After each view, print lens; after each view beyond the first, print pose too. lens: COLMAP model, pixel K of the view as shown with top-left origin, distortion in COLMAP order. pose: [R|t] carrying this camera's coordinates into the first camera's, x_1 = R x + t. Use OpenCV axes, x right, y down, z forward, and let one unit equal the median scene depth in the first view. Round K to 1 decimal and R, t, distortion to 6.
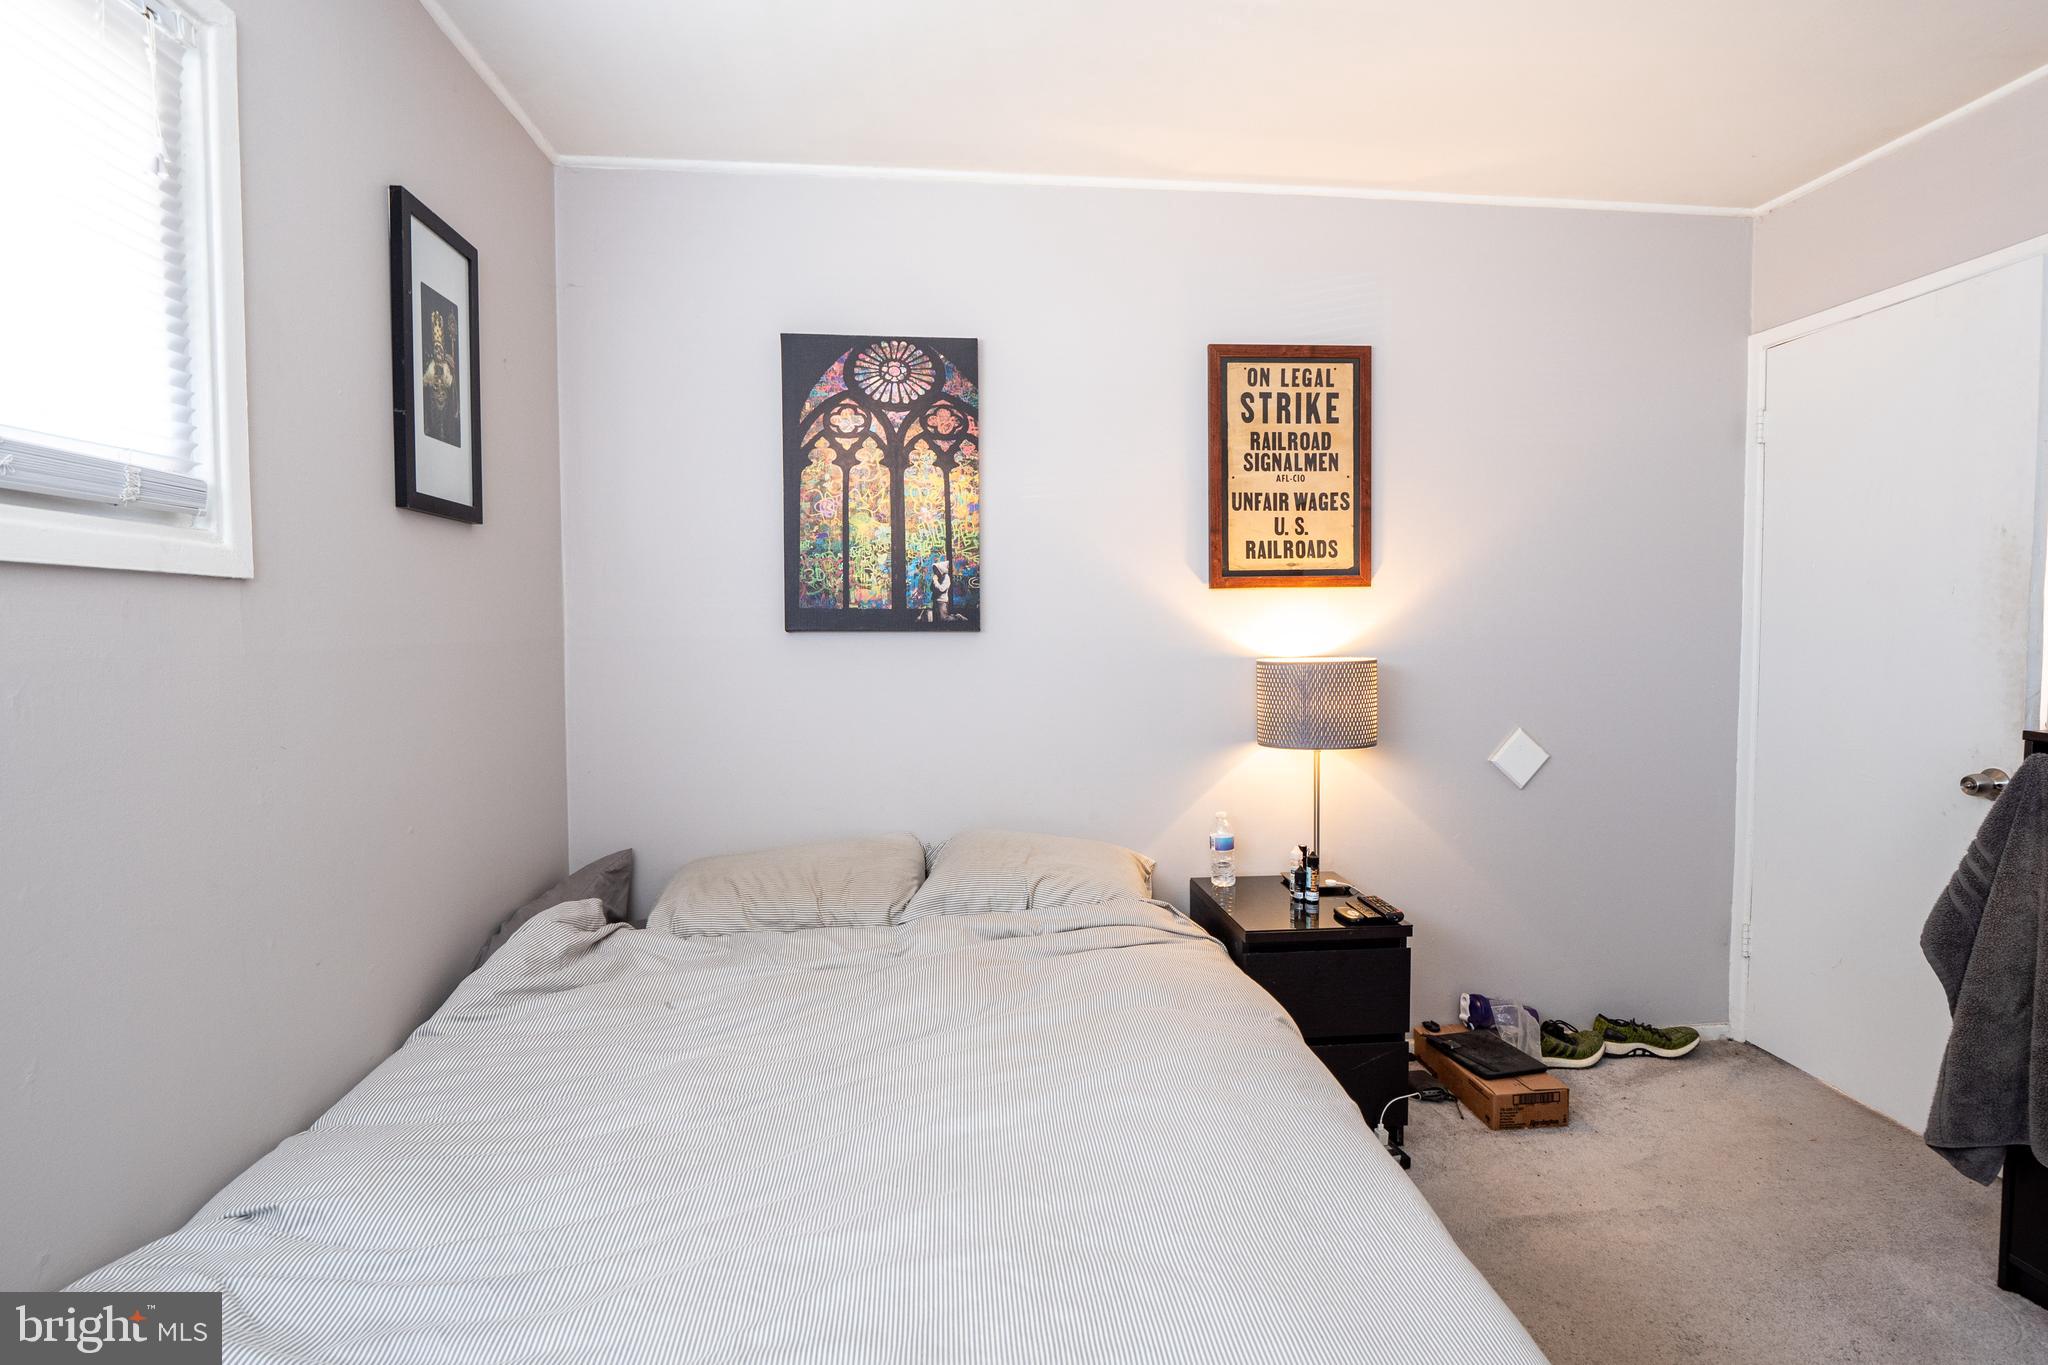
lens RADIAL K [[994.7, 0, 1025.1], [0, 994.7, 661.8], [0, 0, 1]] dist [0.000300, -0.010275]
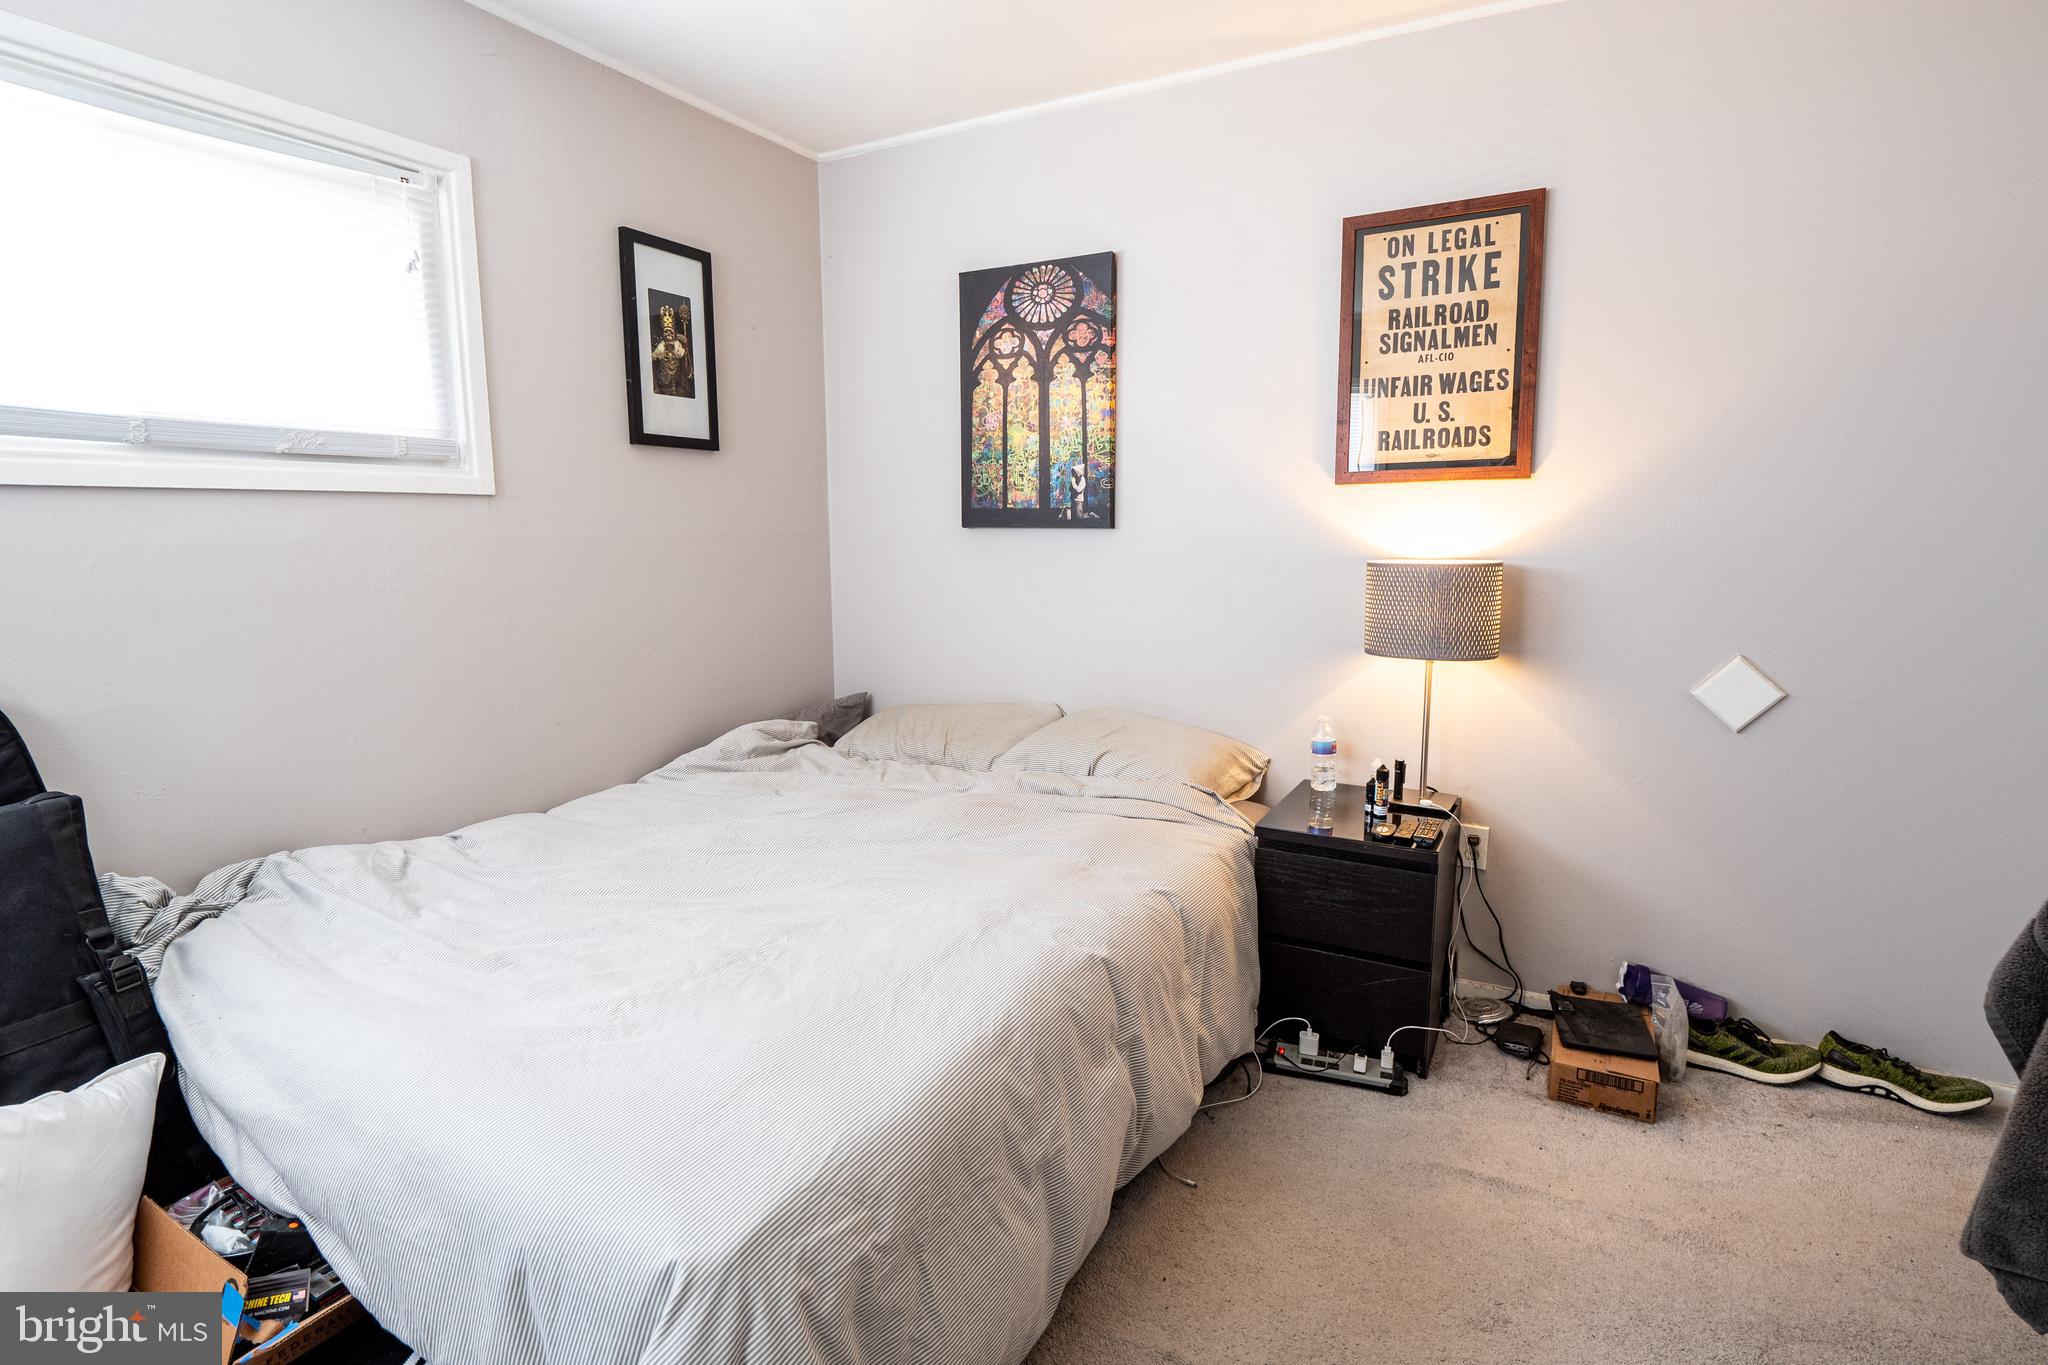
lens RADIAL K [[994.7, 0, 1025.1], [0, 994.7, 661.8], [0, 0, 1]] dist [0.000300, -0.010275]
pose [[0.826231, 0.079646, -0.557673, 0.505824], [-0.021901, 0.993748, 0.109478, -0.002496], [0.562906, -0.078240, 0.822809, 0.035801]]
